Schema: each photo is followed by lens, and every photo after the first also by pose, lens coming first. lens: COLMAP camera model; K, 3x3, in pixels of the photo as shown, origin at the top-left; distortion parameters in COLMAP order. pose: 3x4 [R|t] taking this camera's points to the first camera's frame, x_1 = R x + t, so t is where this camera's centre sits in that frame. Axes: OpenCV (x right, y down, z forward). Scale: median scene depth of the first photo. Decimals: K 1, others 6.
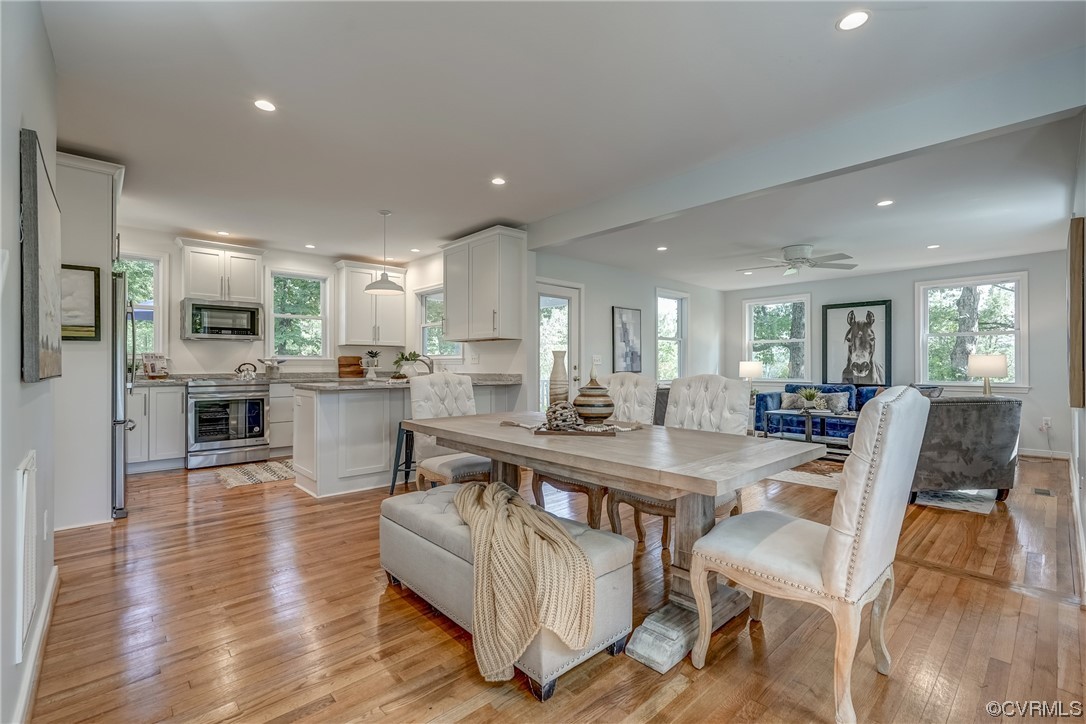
lens RADIAL K [[484.7, 0, 541.7], [0, 484.7, 363.1], [0, 0, 1]] dist [-0.016099, 0.005910]
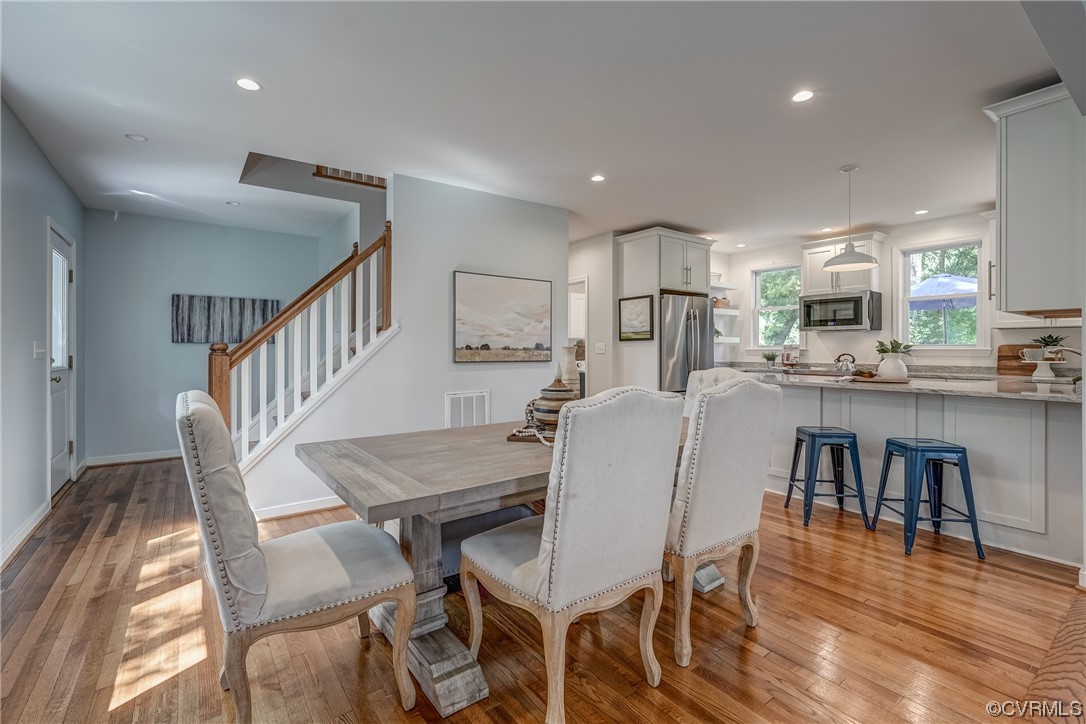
lens RADIAL K [[484.7, 0, 542.8], [0, 484.7, 345.9], [0, 0, 1]] dist [-0.016099, 0.005910]
pose [[-0.103140, -0.006539, -0.994645, 0.372262], [0.002377, 0.999974, -0.006821, -0.009172], [0.994664, -0.003067, -0.103122, 0.411757]]
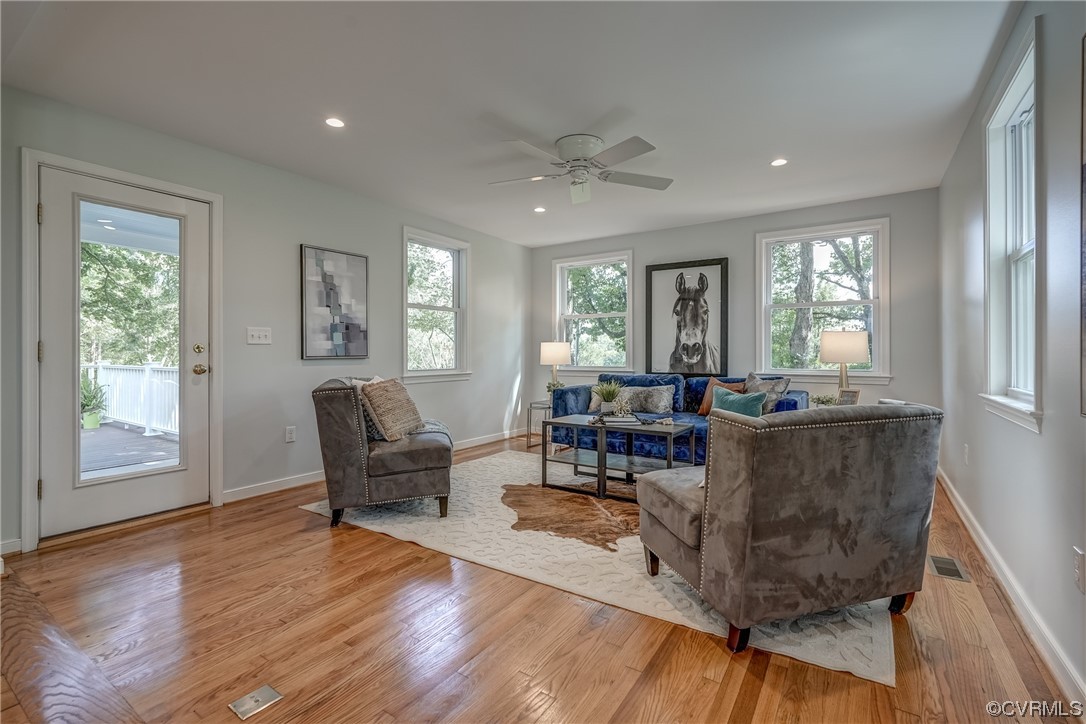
lens RADIAL K [[484.7, 0, 544.4], [0, 484.7, 355.2], [0, 0, 1]] dist [-0.016099, 0.005910]
pose [[0.971365, -0.001296, 0.237589, 0.289275], [-0.000863, 0.999959, 0.008984, 0.010132], [-0.237591, -0.008932, 0.971324, 0.362691]]
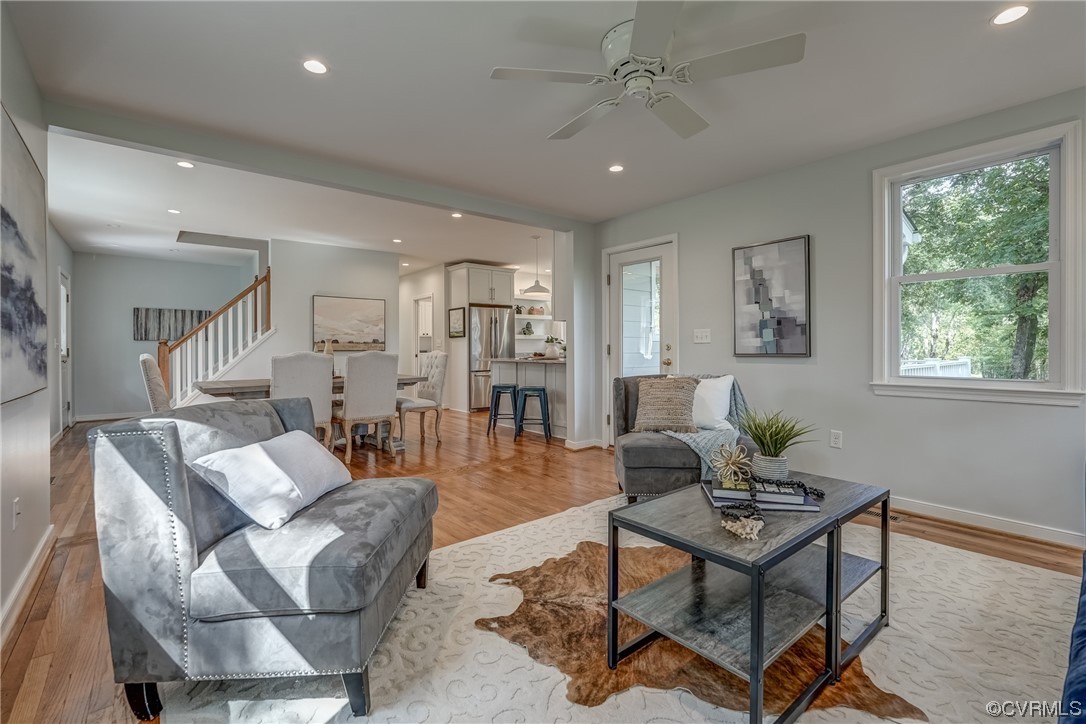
lens RADIAL K [[484.7, 0, 541.6], [0, 484.7, 347.9], [0, 0, 1]] dist [-0.016099, 0.005910]
pose [[-0.050706, -0.002719, -0.998710, 0.767575], [0.008982, 0.999955, -0.003179, 0.009333], [0.998673, -0.009132, -0.050679, 0.775470]]
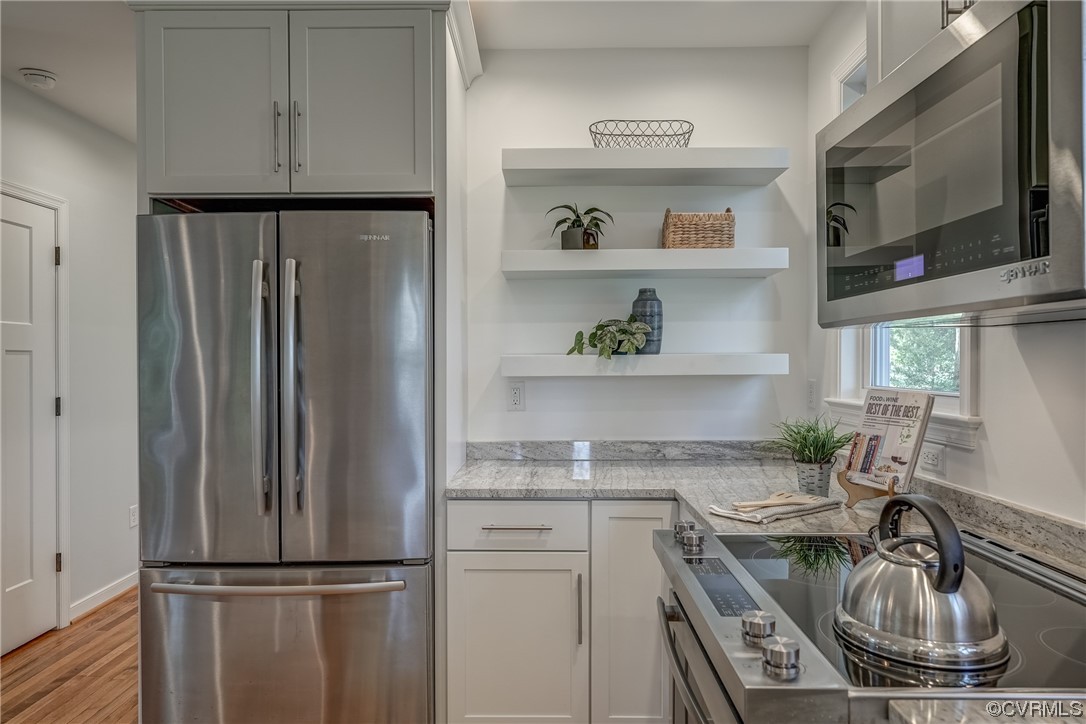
lens RADIAL K [[680.8, 0, 547.4], [0, 680.8, 364.2], [0, 0, 1]] dist [0.002087, 0.000175]
pose [[-0.673689, 0.006893, -0.738983, -0.357983], [0.007235, 0.999970, 0.002732, -0.030268], [0.738980, -0.003506, -0.673719, 0.894085]]
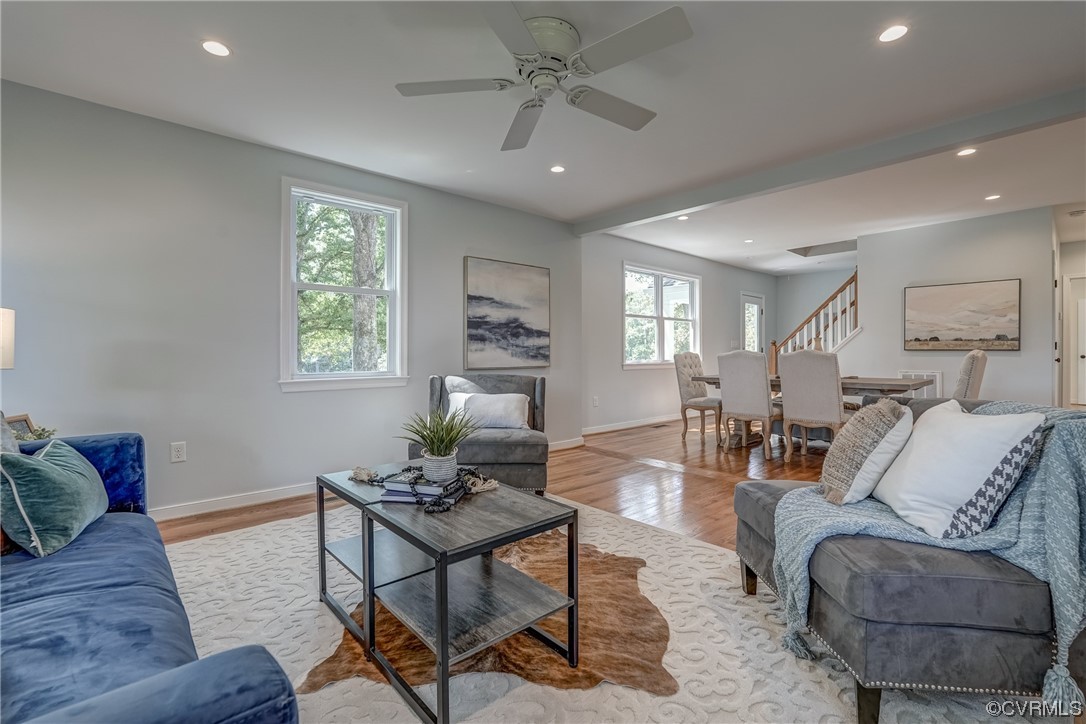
lens RADIAL K [[484.7, 0, 548.1], [0, 484.7, 354.0], [0, 0, 1]] dist [-0.016099, 0.005910]
pose [[-0.999959, -0.000583, 0.008989, 0.427594], [-0.000549, 0.999993, 0.003698, 0.012315], [-0.008992, 0.003693, -0.999953, 1.157946]]
